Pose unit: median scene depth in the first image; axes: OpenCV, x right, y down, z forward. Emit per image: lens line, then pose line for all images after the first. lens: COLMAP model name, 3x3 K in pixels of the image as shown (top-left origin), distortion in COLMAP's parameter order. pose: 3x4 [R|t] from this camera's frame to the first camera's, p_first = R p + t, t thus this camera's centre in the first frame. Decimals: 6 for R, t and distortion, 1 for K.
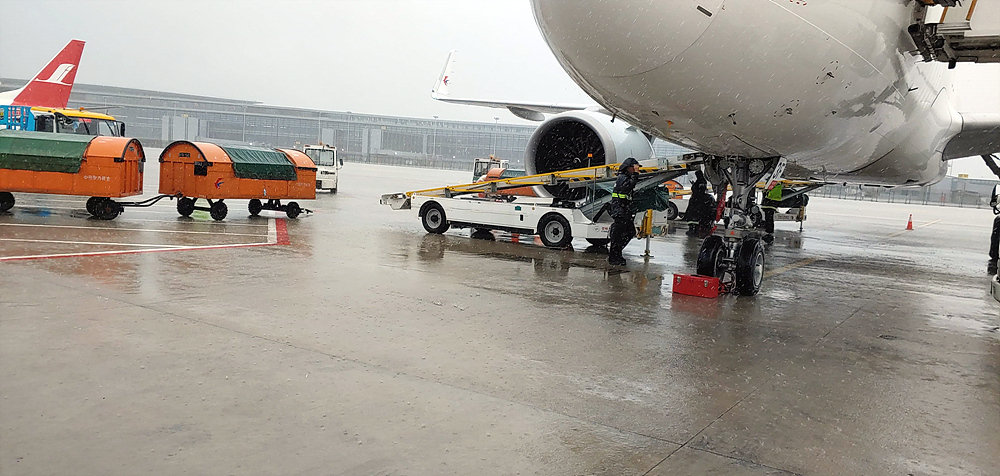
lens RADIAL K [[714.8, 0, 509.1], [0, 714.8, 227.9], [0, 0, 1]] dist [0.013659, -0.038302]
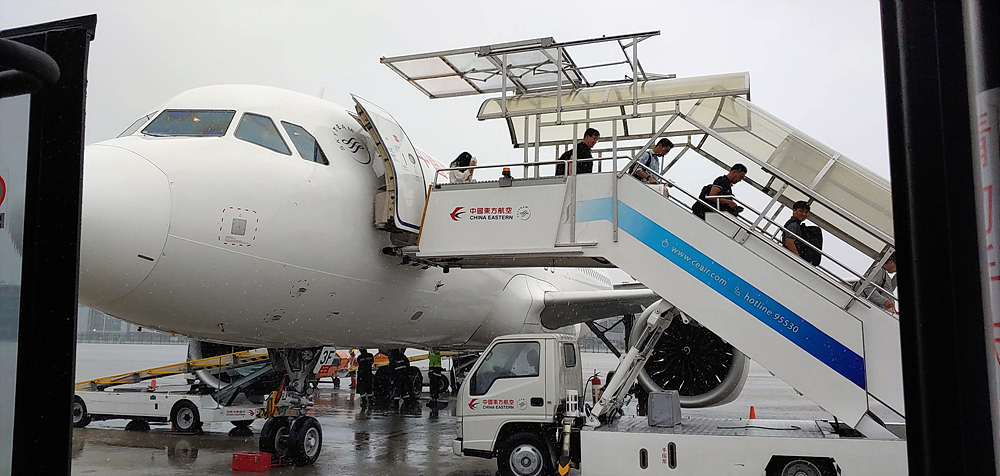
lens RADIAL K [[714.8, 0, 501.9], [0, 714.8, 229.3], [0, 0, 1]] dist [0.013659, -0.038302]
pose [[0.964938, -0.014257, 0.262092, 0.235948], [0.072404, 0.974240, -0.213572, -0.006512], [-0.252296, 0.225060, 0.941113, -0.191503]]
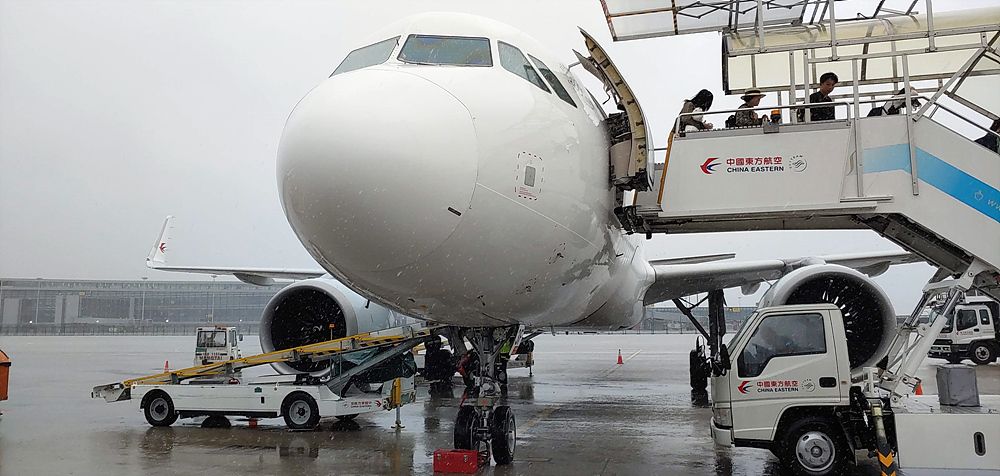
lens RADIAL K [[714.8, 0, 469.5], [0, 714.8, 222.3], [0, 0, 1]] dist [0.013659, -0.038302]
pose [[0.946123, -0.027813, 0.322611, -0.021847], [0.095887, 0.975684, -0.197093, -0.030058], [-0.309285, 0.217409, 0.925784, 0.001075]]
